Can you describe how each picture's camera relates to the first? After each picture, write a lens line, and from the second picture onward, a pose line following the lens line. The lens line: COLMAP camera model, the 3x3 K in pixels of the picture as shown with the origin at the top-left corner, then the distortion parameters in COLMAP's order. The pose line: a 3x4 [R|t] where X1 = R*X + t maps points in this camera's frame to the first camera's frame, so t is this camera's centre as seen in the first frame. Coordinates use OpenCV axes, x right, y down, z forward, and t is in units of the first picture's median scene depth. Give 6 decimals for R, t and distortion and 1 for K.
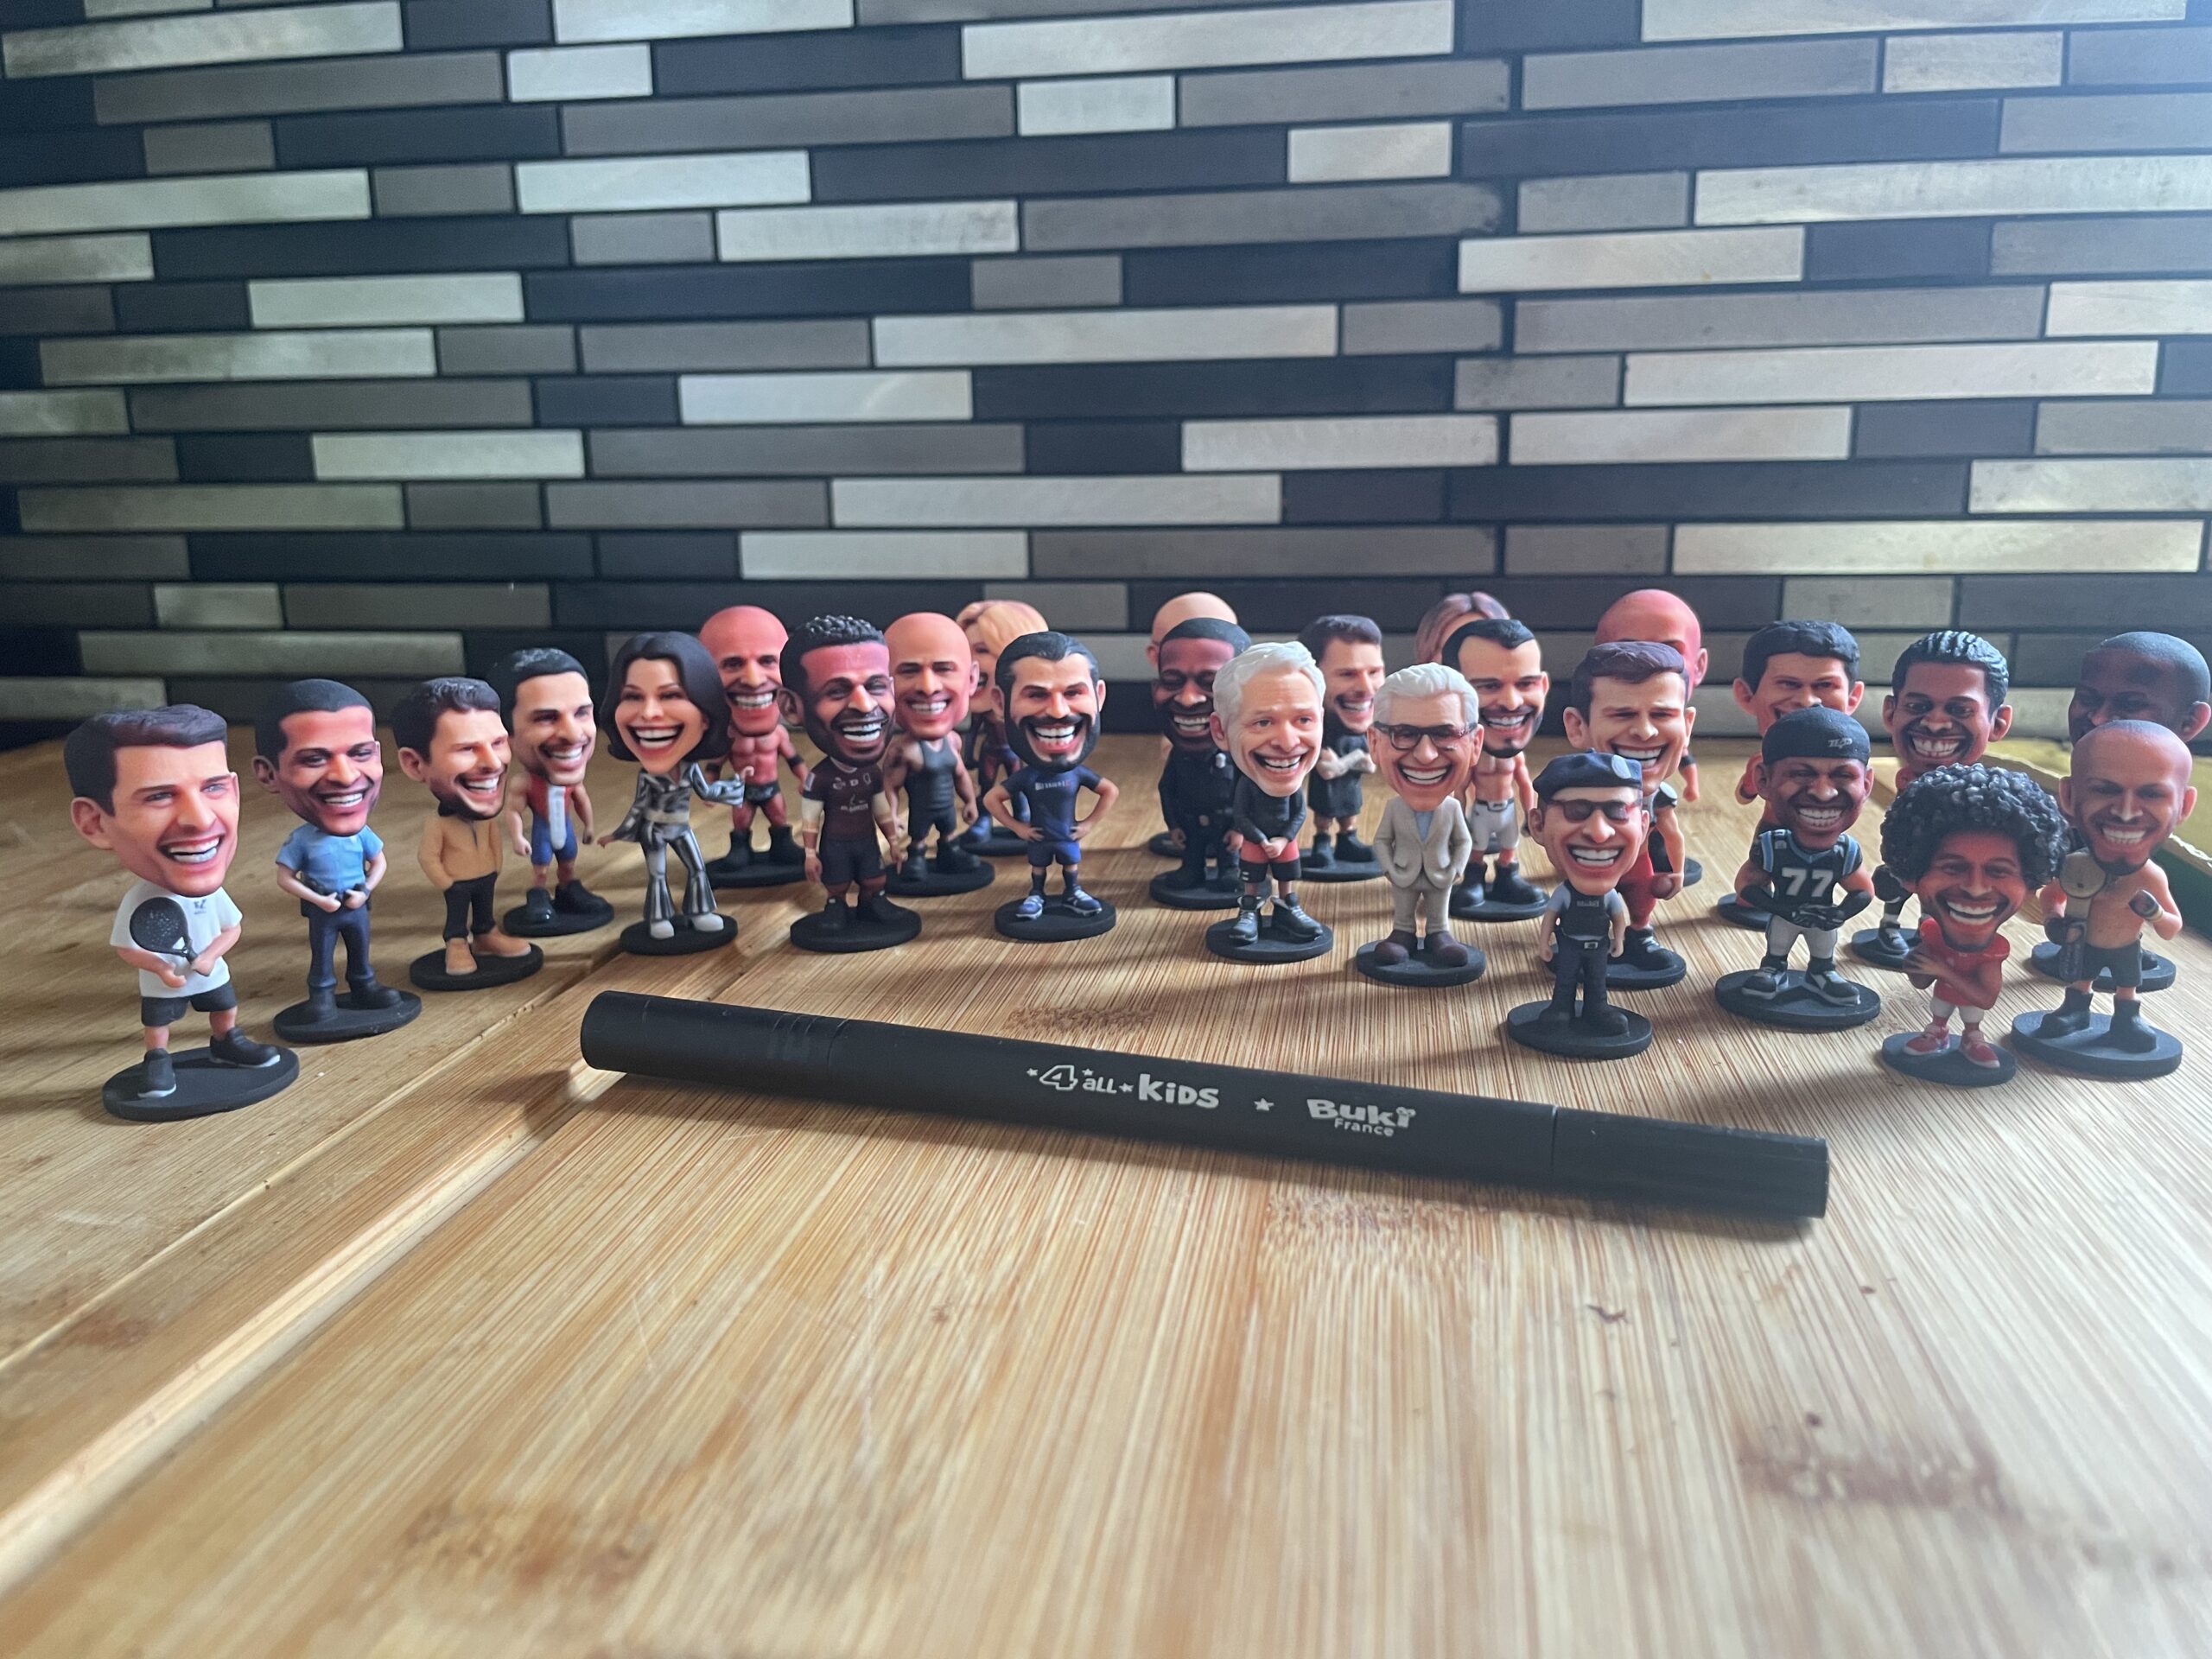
lens RADIAL K [[1759.2, 0, 1079.1], [0, 1759.2, 829.4], [0, 0, 1]] dist [0.093015, -0.154397]
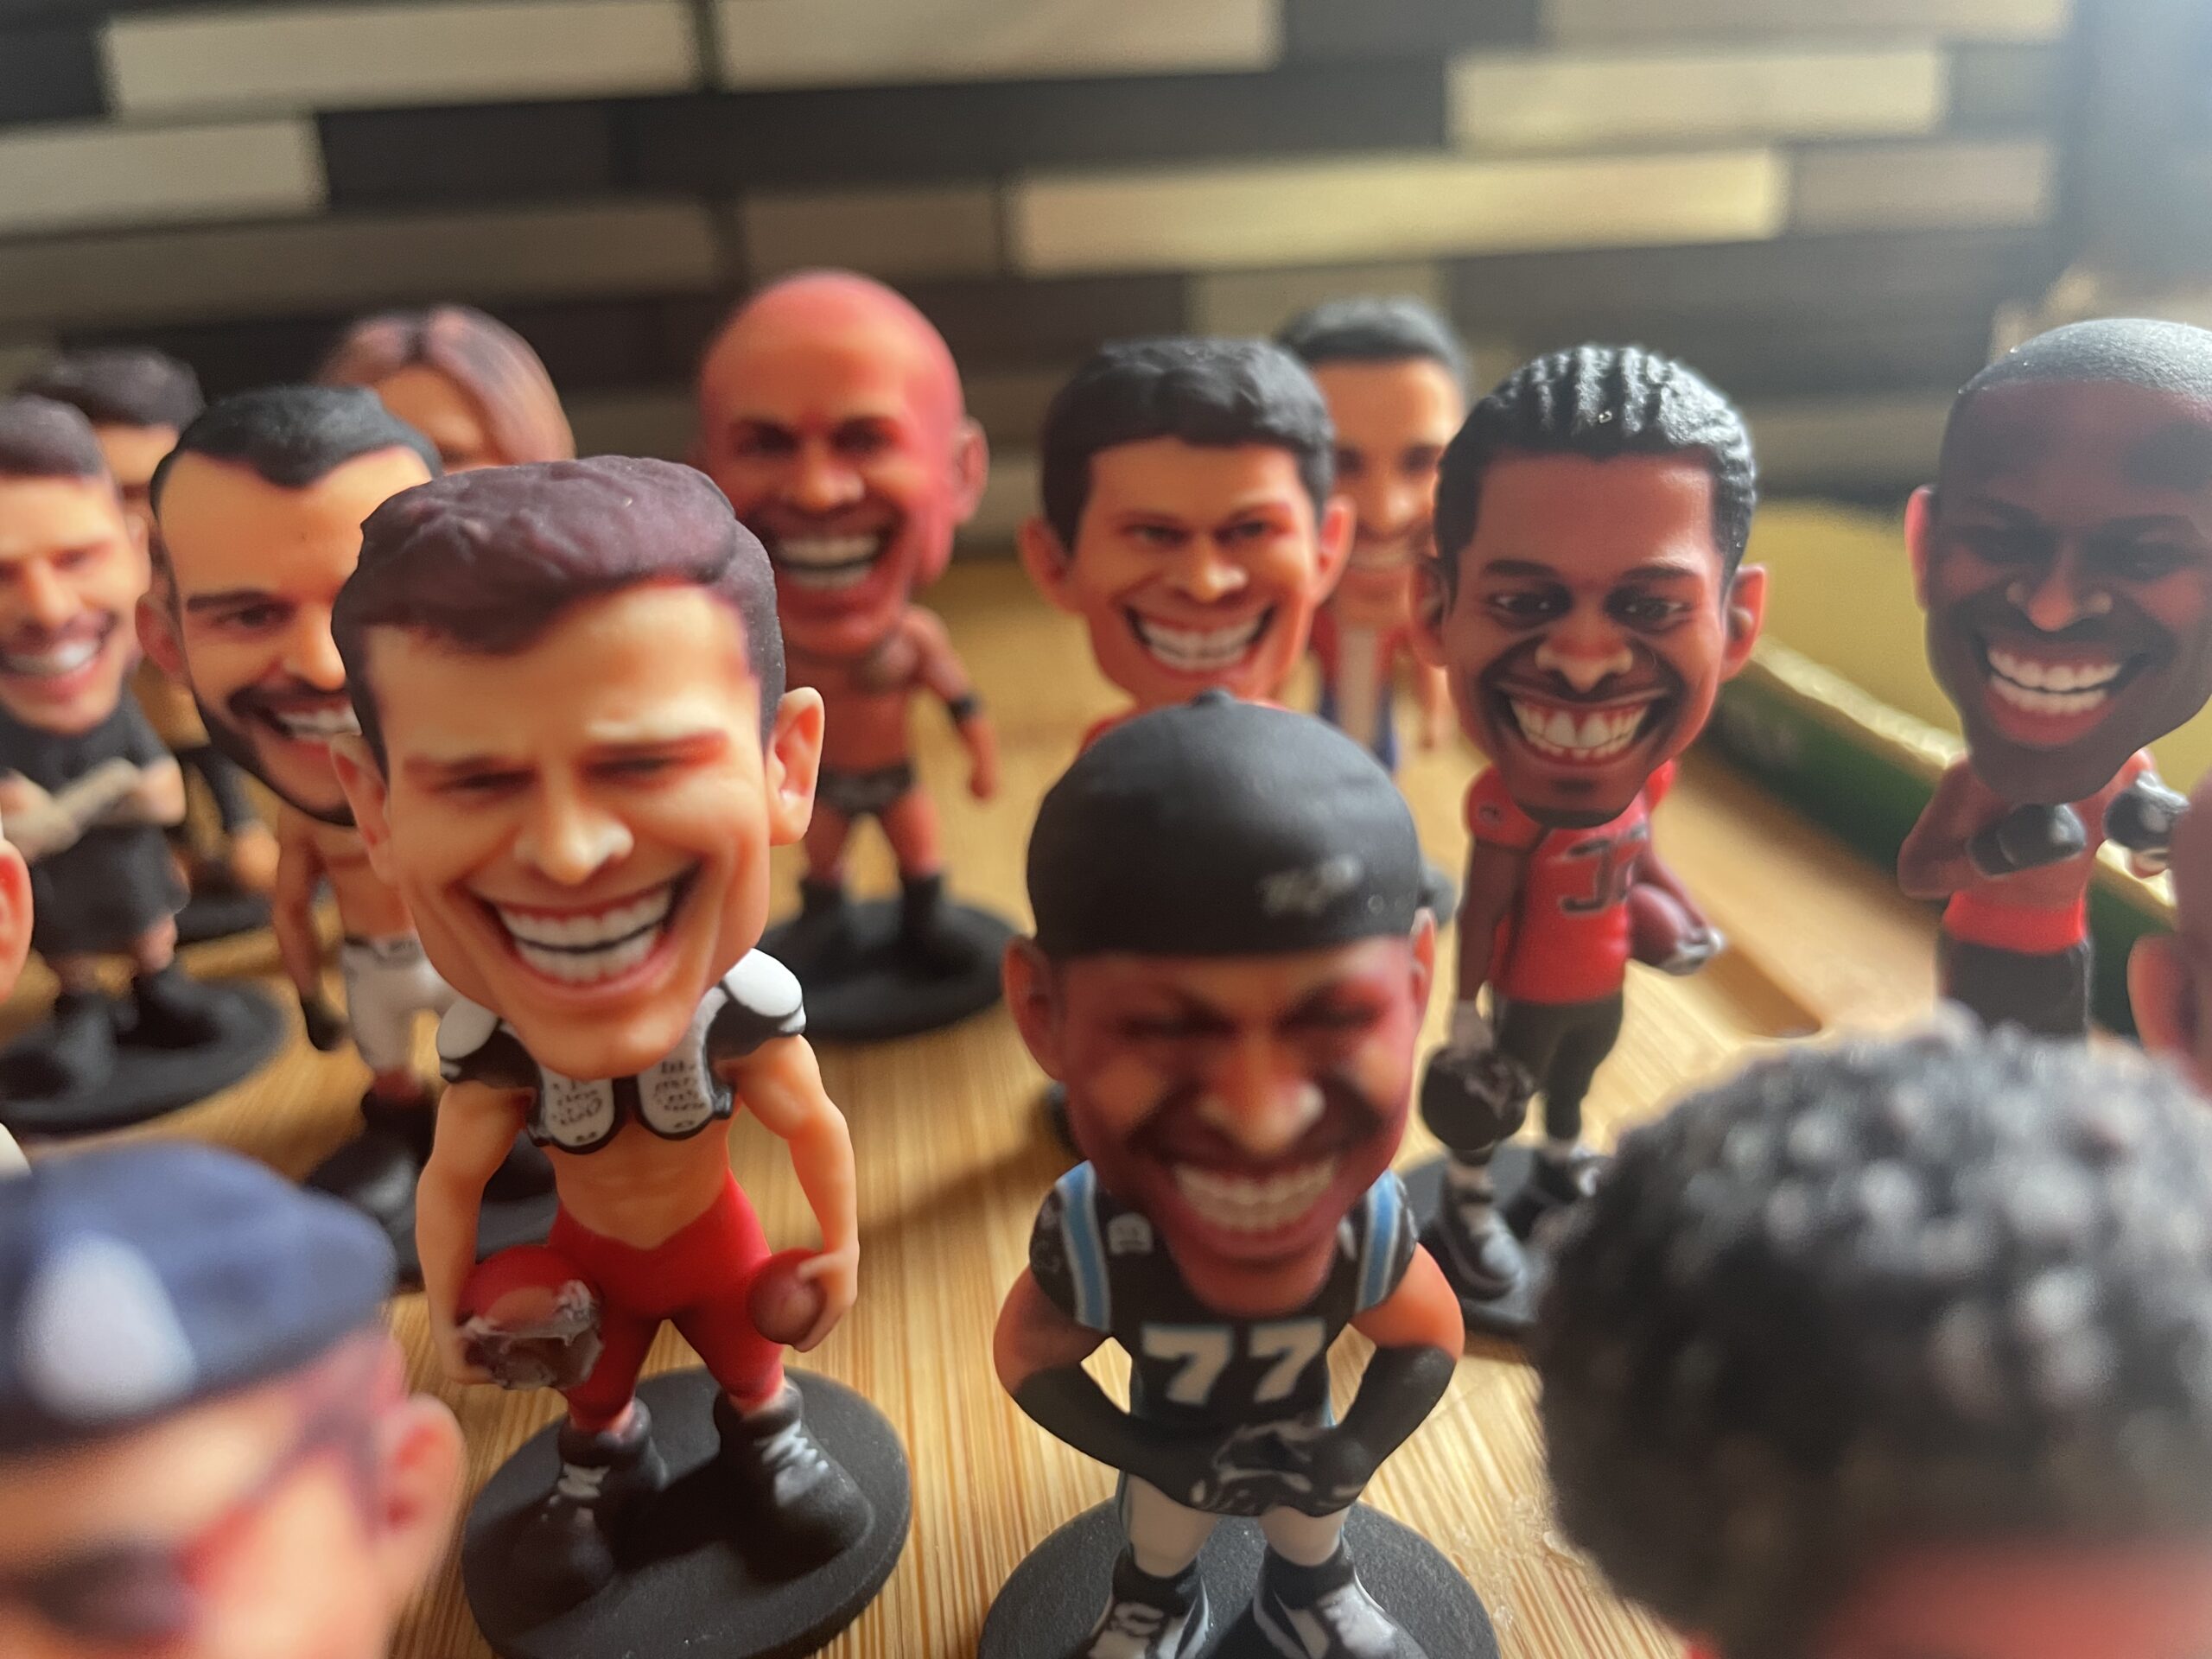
lens RADIAL K [[1737.9, 0, 1102.9], [0, 1737.9, 826.6], [0, 0, 1]] dist [-0.000412, -0.001127]
pose [[0.953328, -0.136446, 0.269349, 0.285114], [0.096644, 0.983030, 0.155921, -0.077177], [-0.286053, -0.122613, 0.950337, 0.661907]]
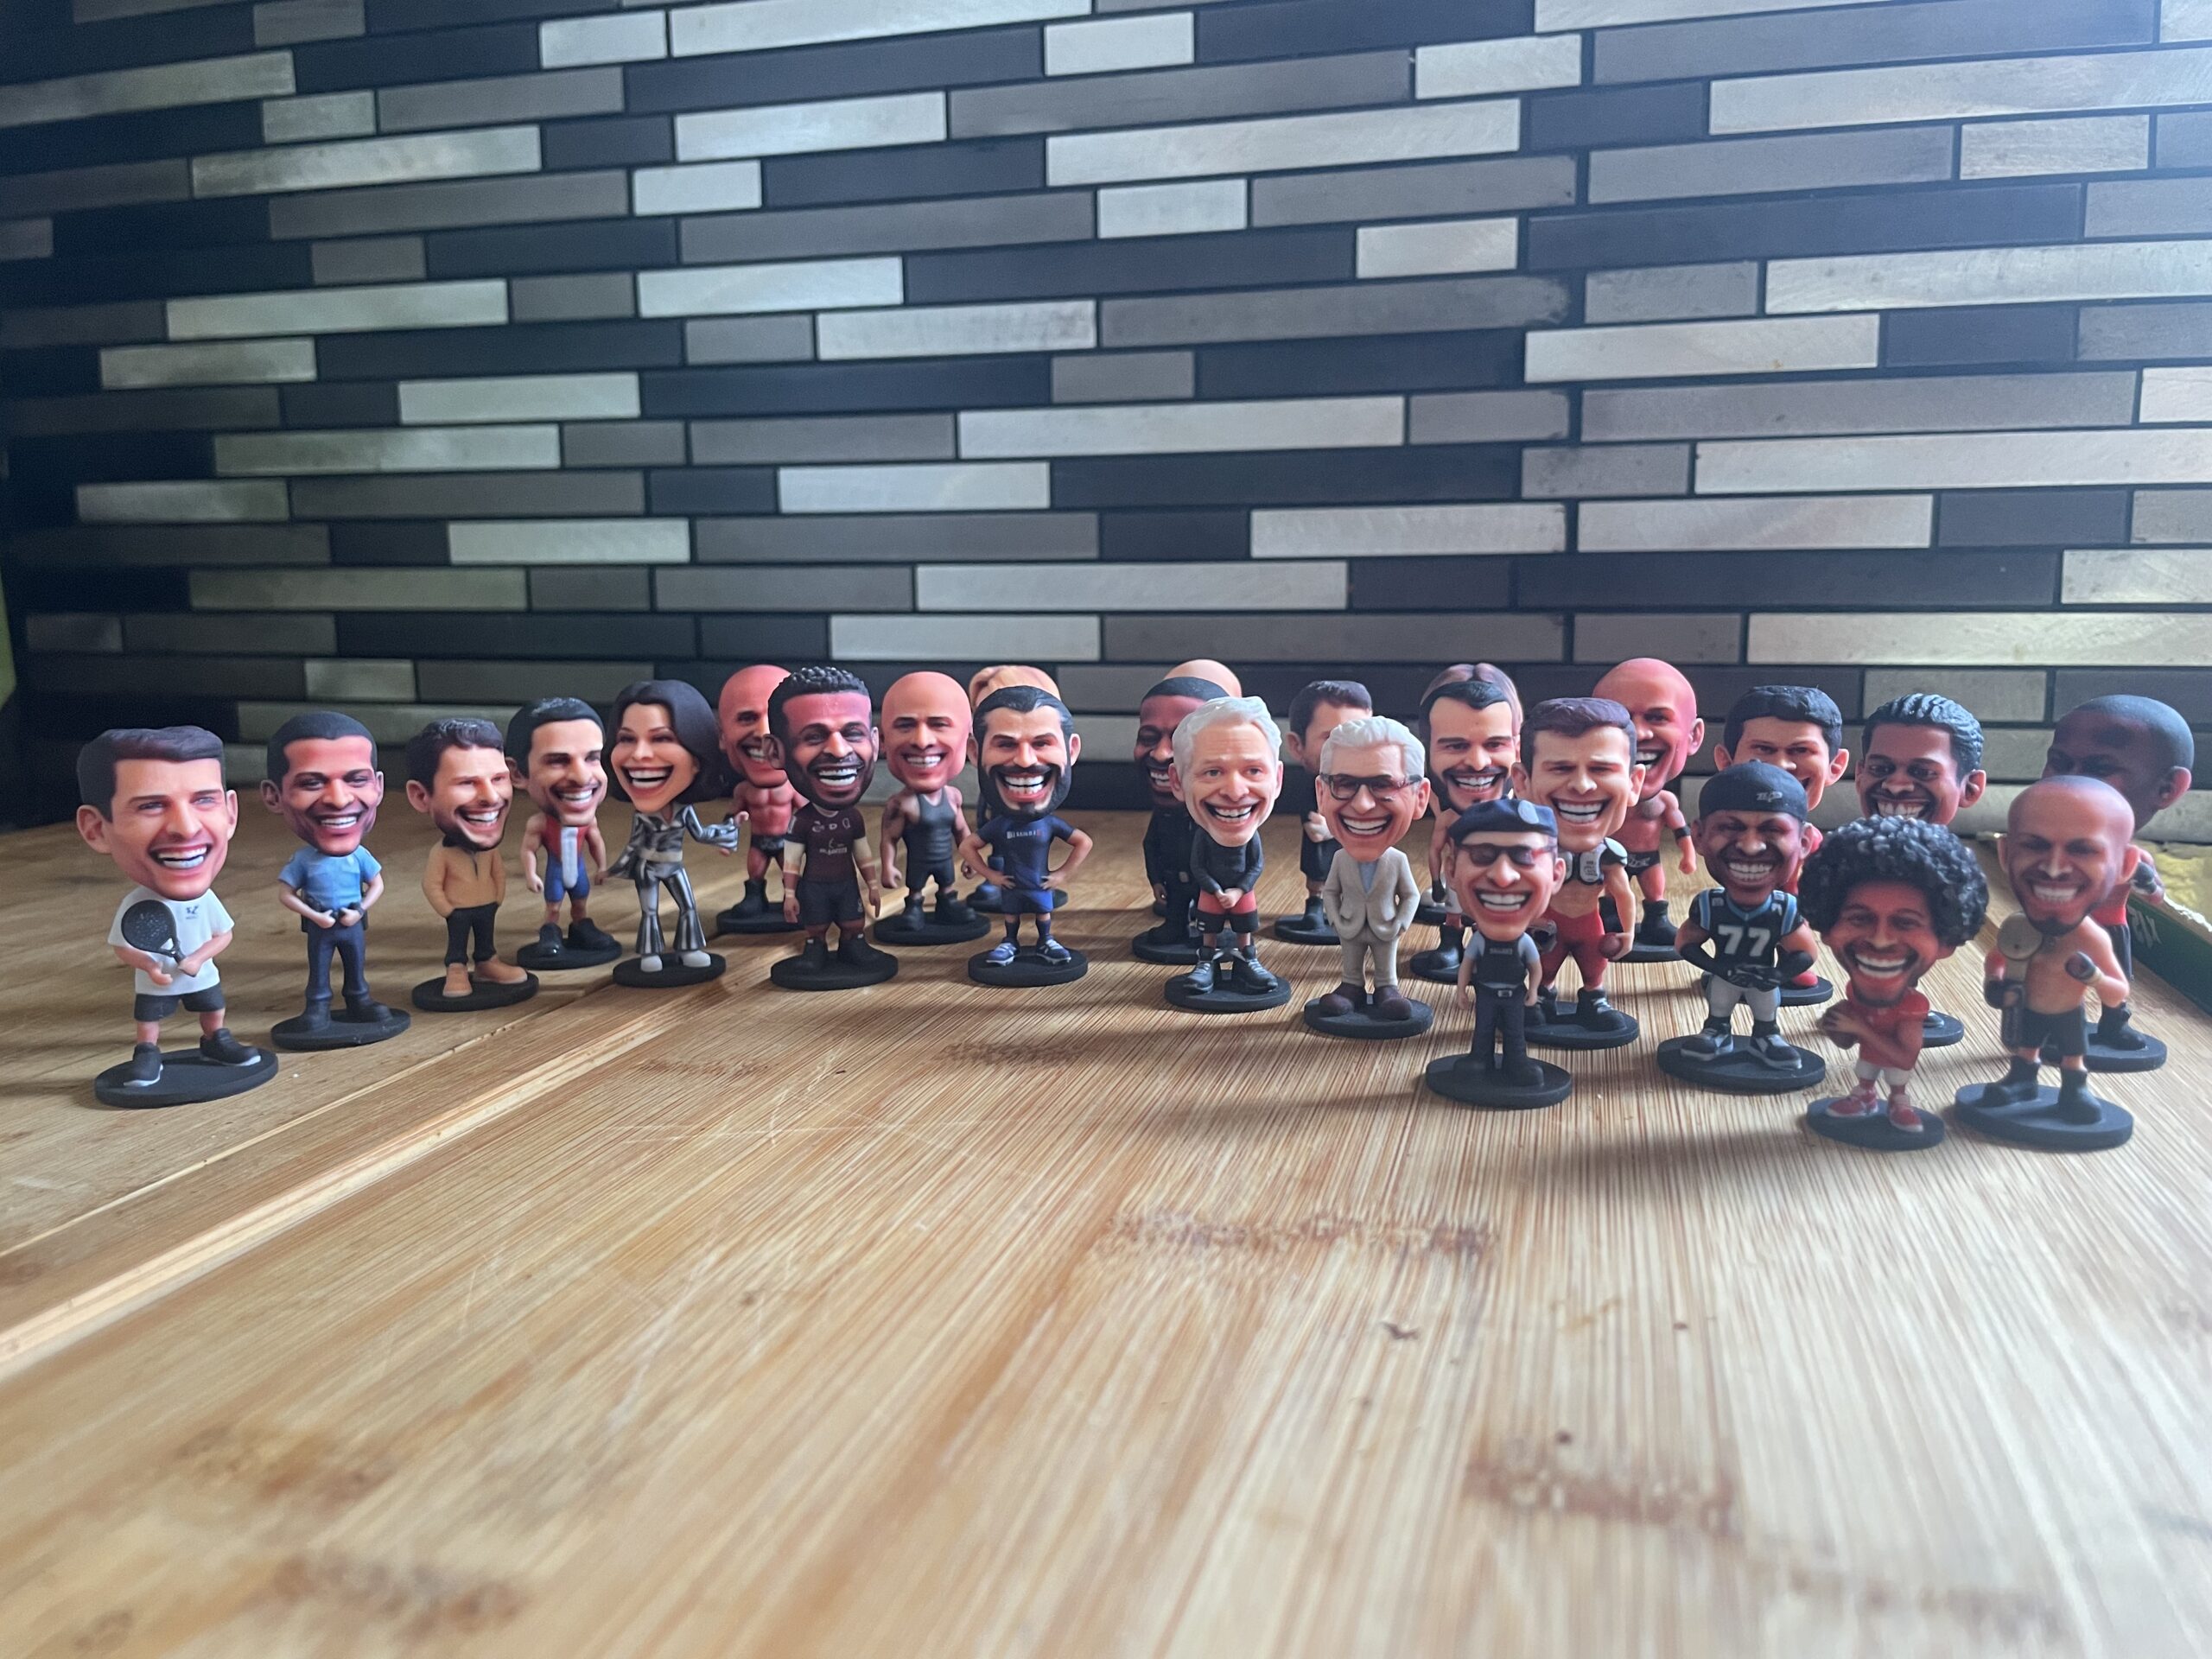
lens RADIAL K [[1759.2, 0, 1079.1], [0, 1759.2, 829.4], [0, 0, 1]] dist [0.093015, -0.154397]
pose [[0.992752, 0.024571, -0.117639, 0.137459], [-0.032542, 0.997268, -0.066319, 0.038913], [0.115688, 0.069666, 0.990840, -0.011274]]
